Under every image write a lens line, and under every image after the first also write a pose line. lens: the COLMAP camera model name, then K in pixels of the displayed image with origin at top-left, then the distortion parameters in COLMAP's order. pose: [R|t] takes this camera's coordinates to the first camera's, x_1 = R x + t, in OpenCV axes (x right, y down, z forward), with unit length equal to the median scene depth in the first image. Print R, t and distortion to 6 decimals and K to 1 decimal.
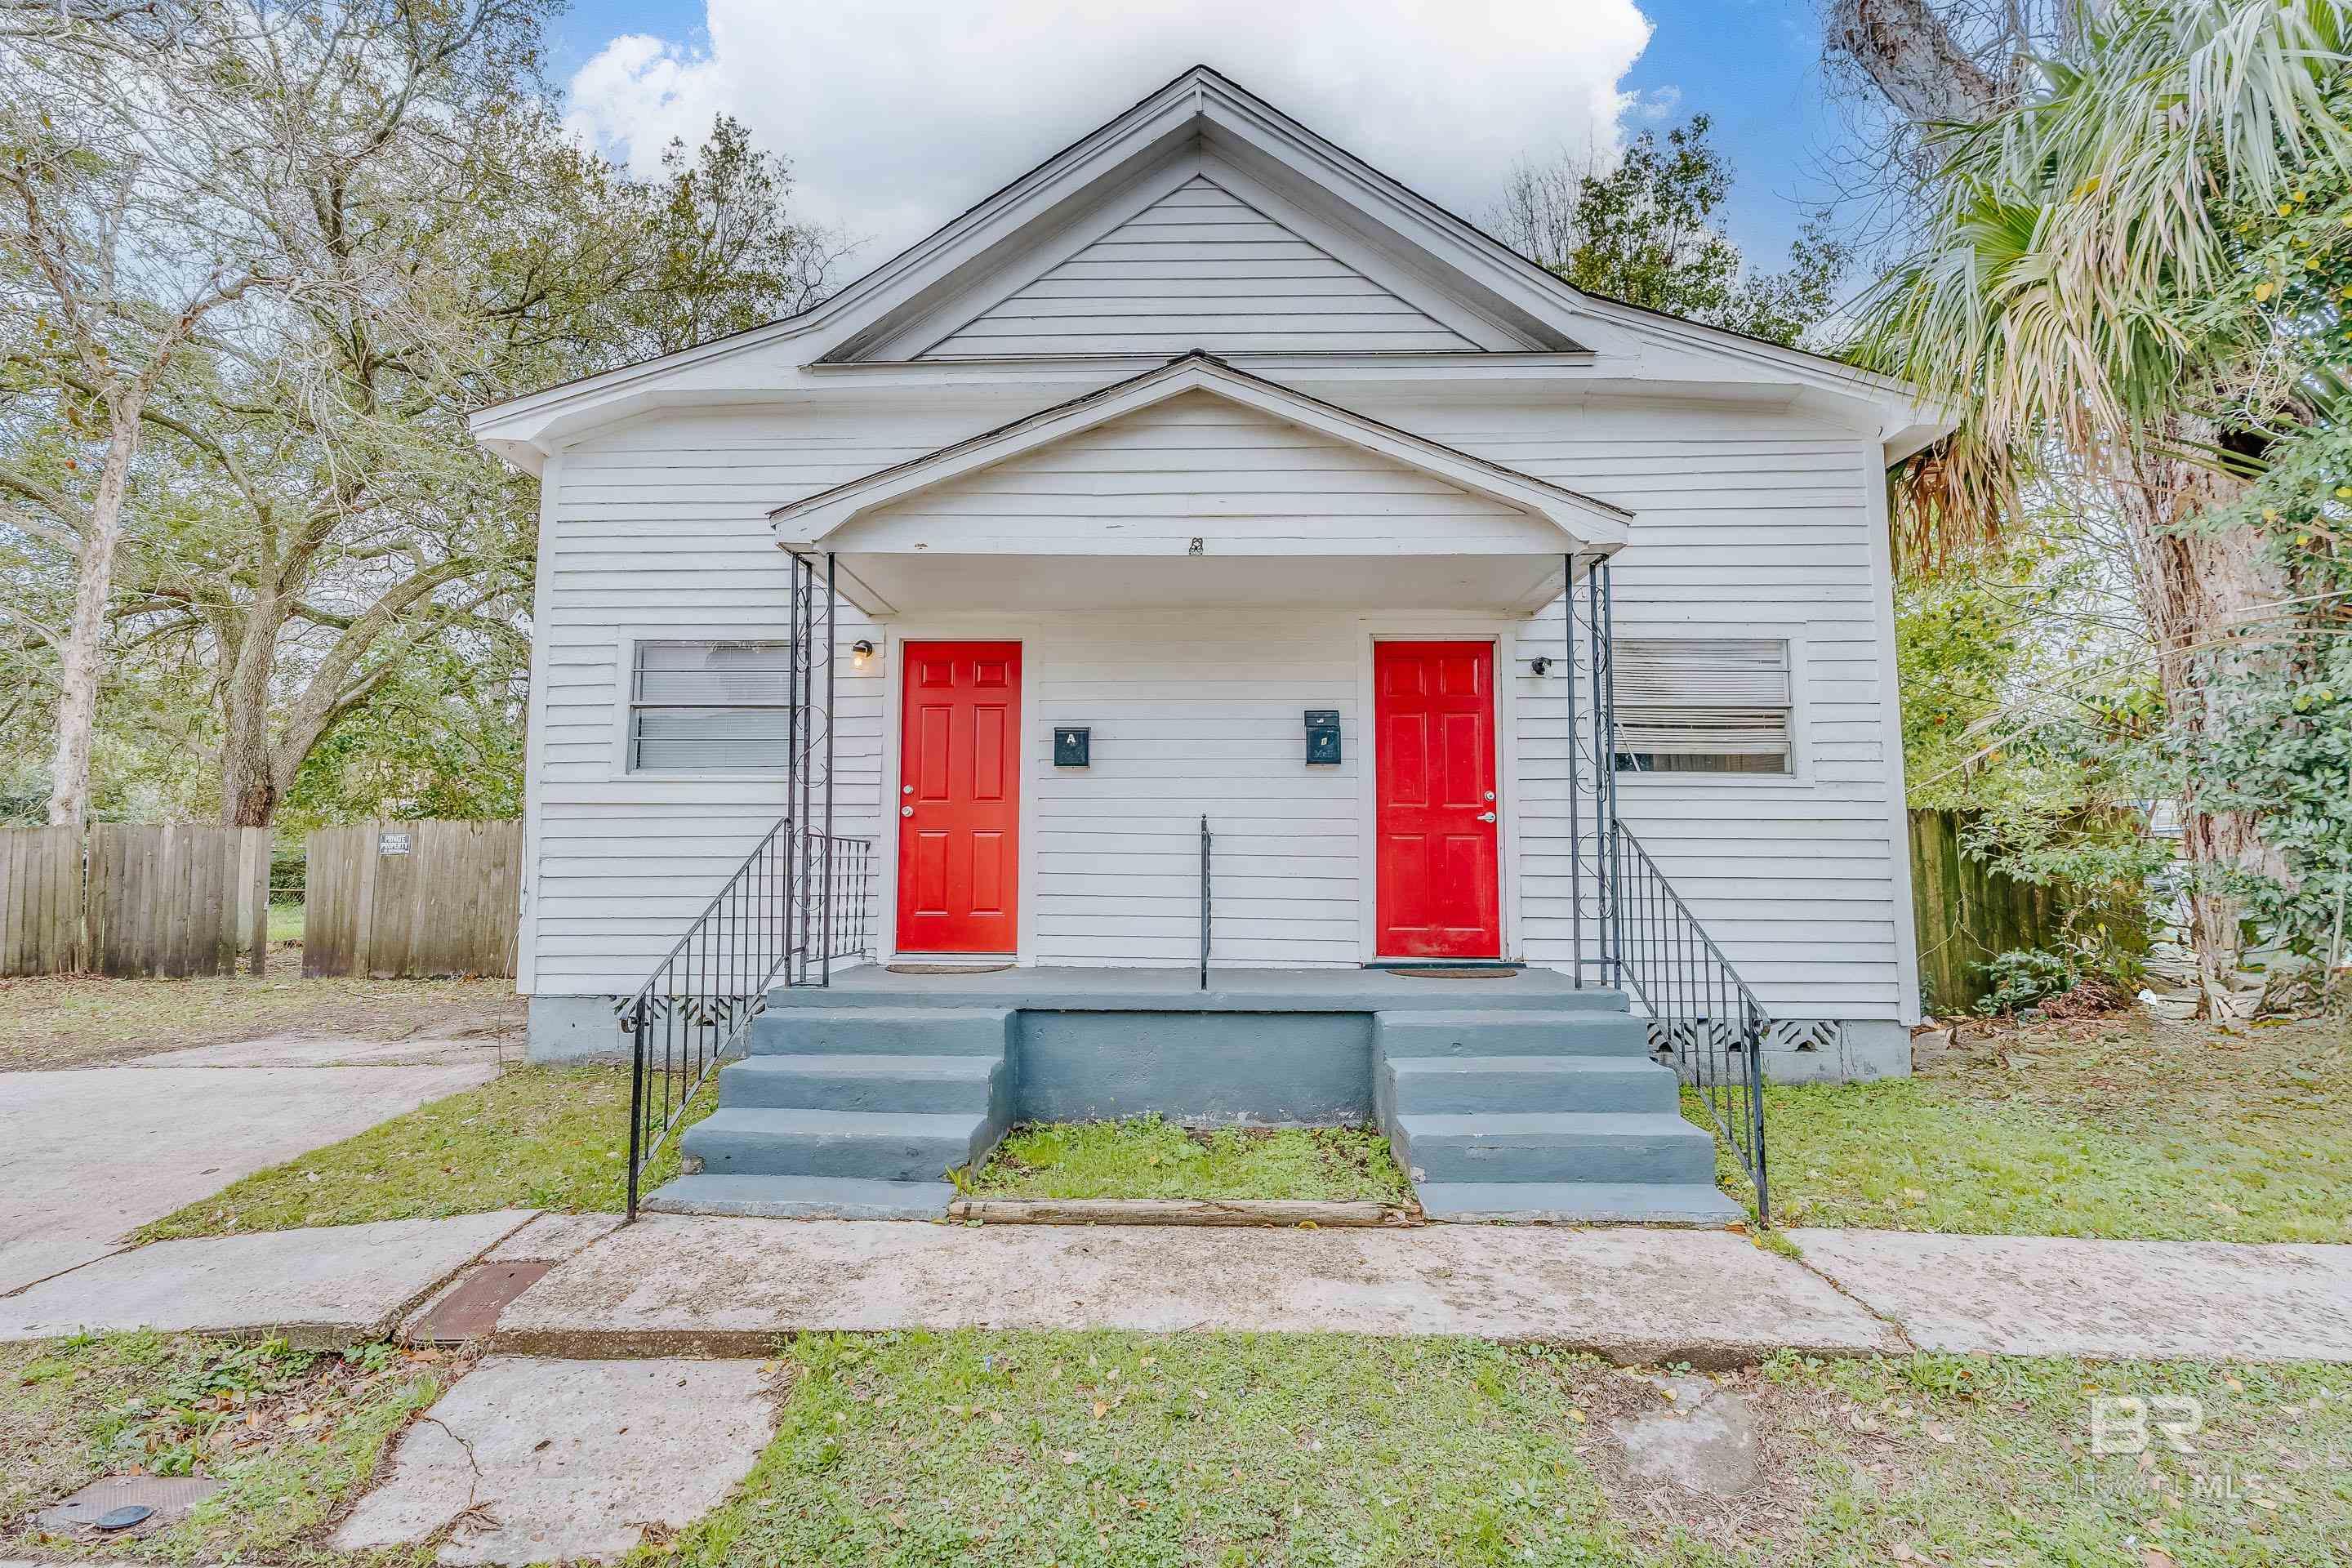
lens RADIAL K [[1046.6, 0, 1170.4], [0, 1046.6, 786.7], [0, 0, 1]] dist [-0.001621, 0.000530]
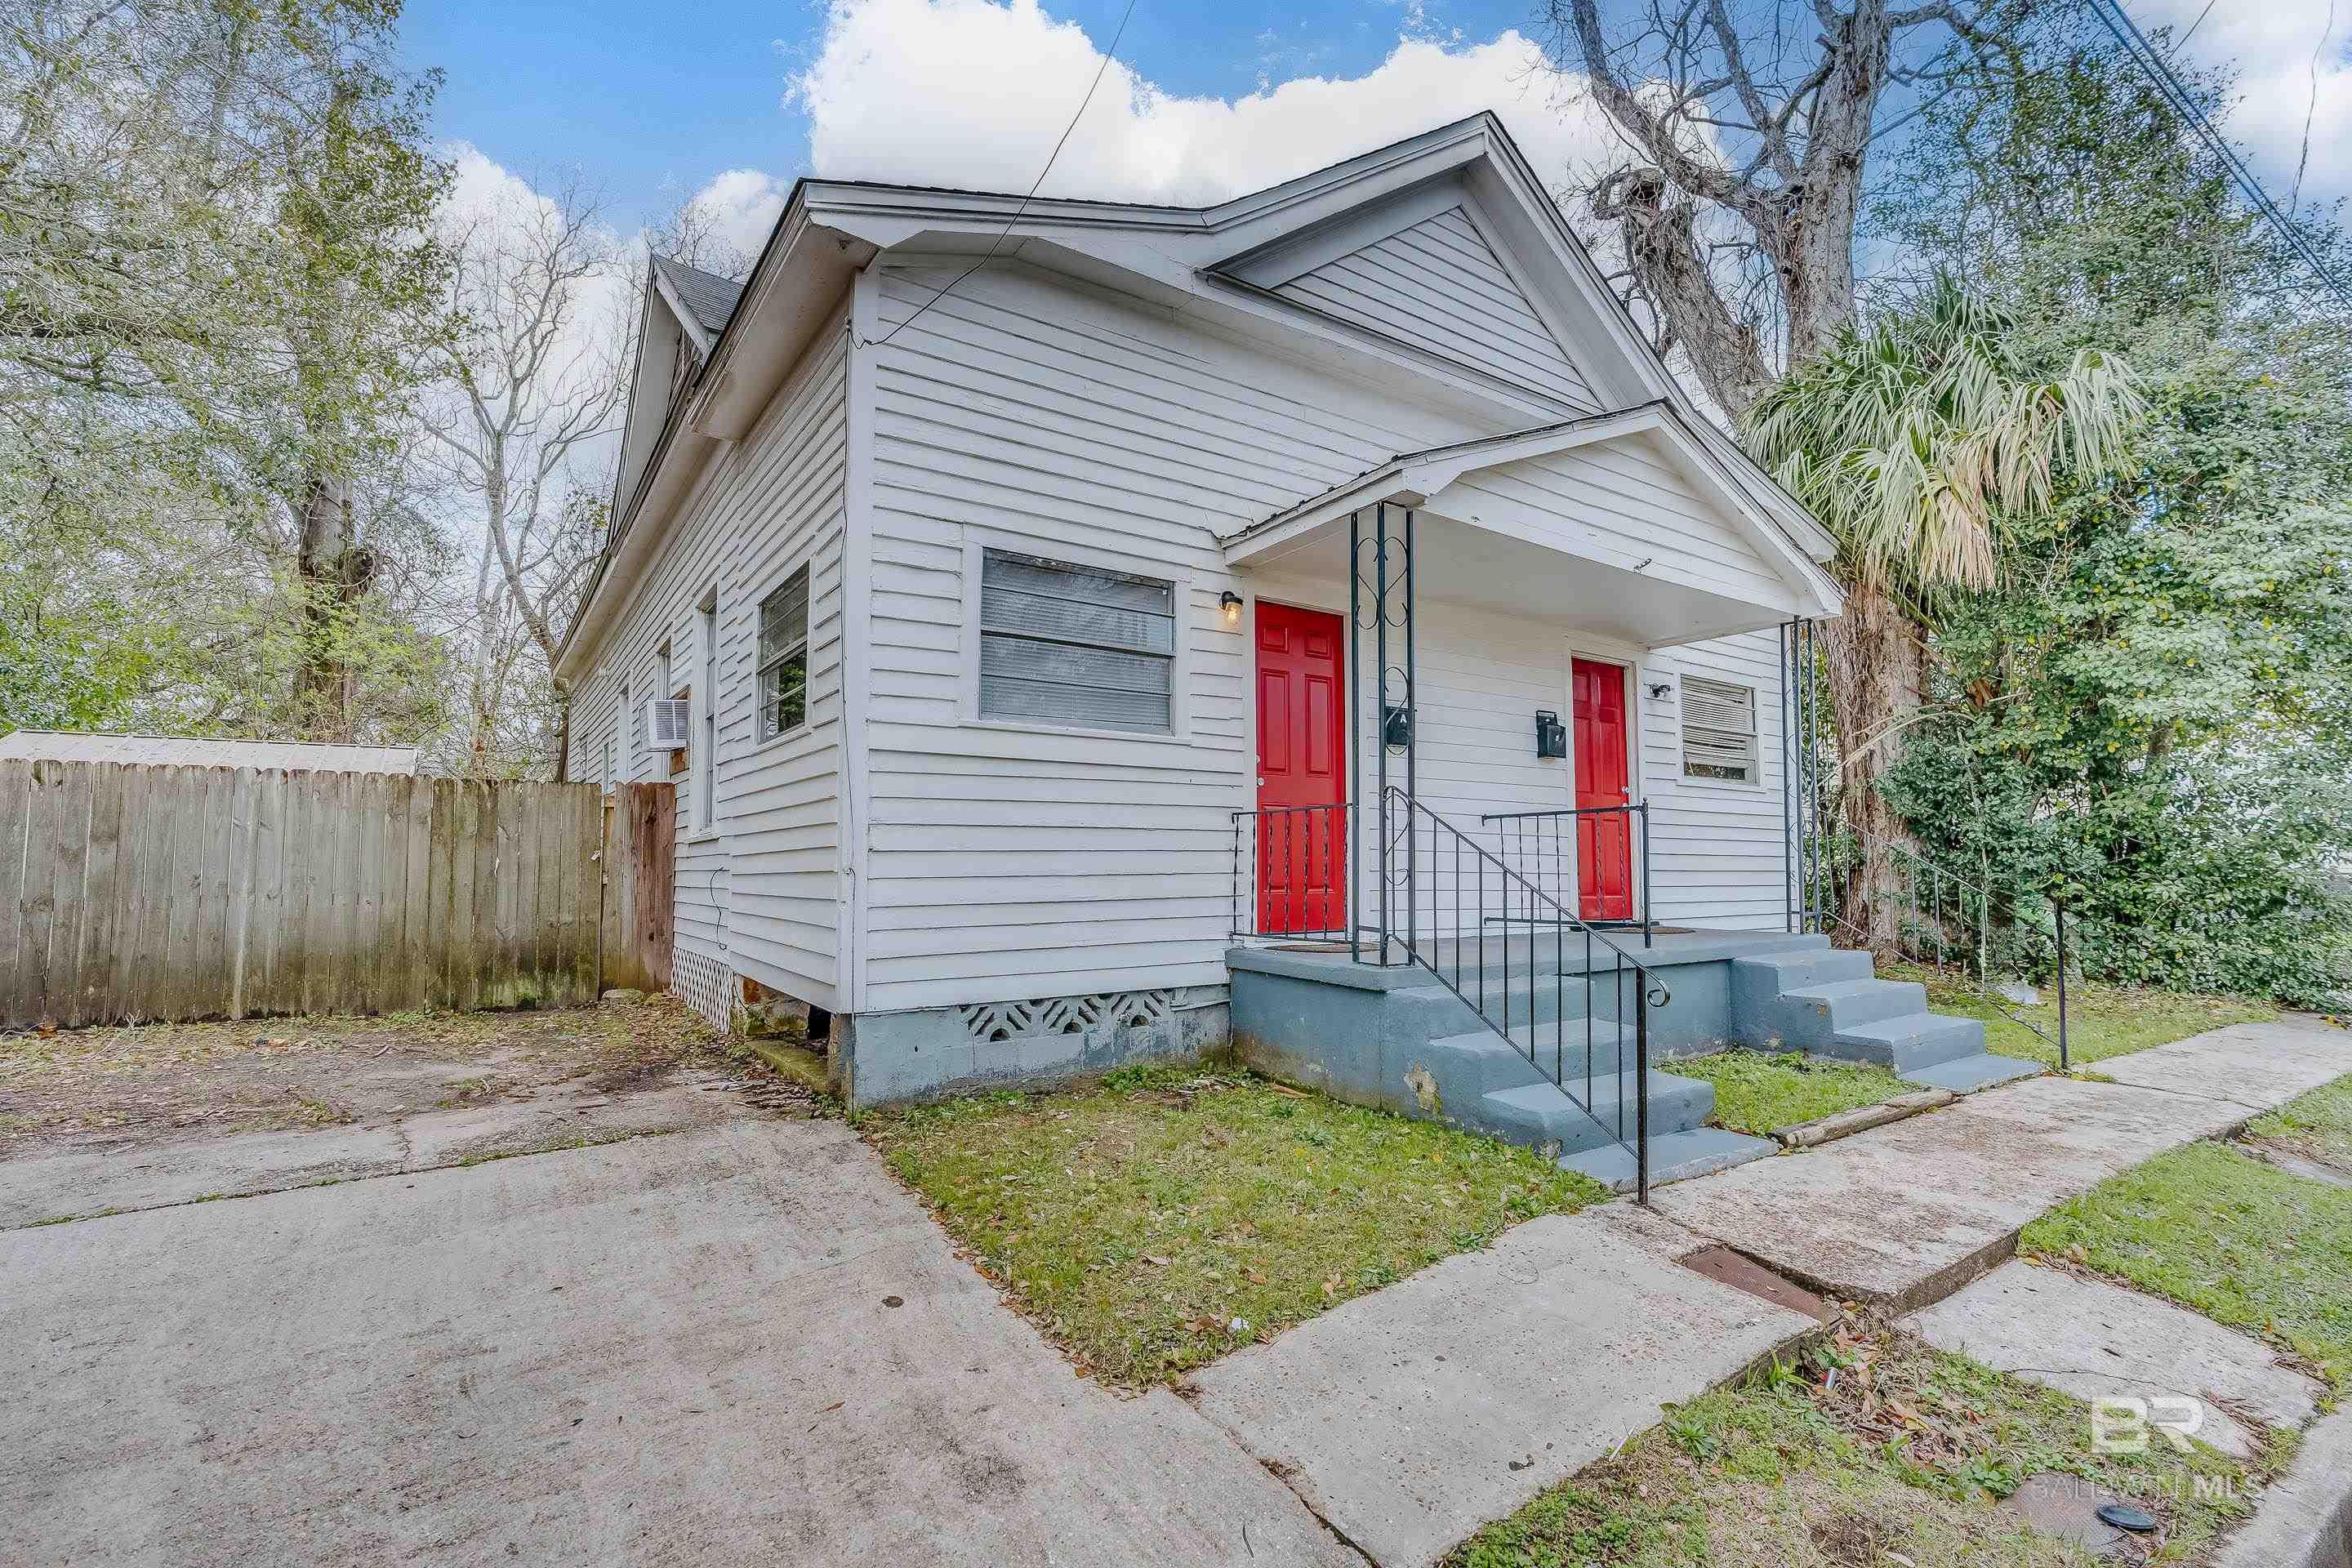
lens RADIAL K [[1050.0, 0, 1181.8], [0, 1050.0, 790.0], [0, 0, 1]] dist [-0.000582, 0.000174]
pose [[0.813688, 0.039548, 0.579955, -0.892010], [-0.047373, 0.998876, -0.001649, 0.036583], [-0.579368, -0.026132, 0.814647, 0.293894]]
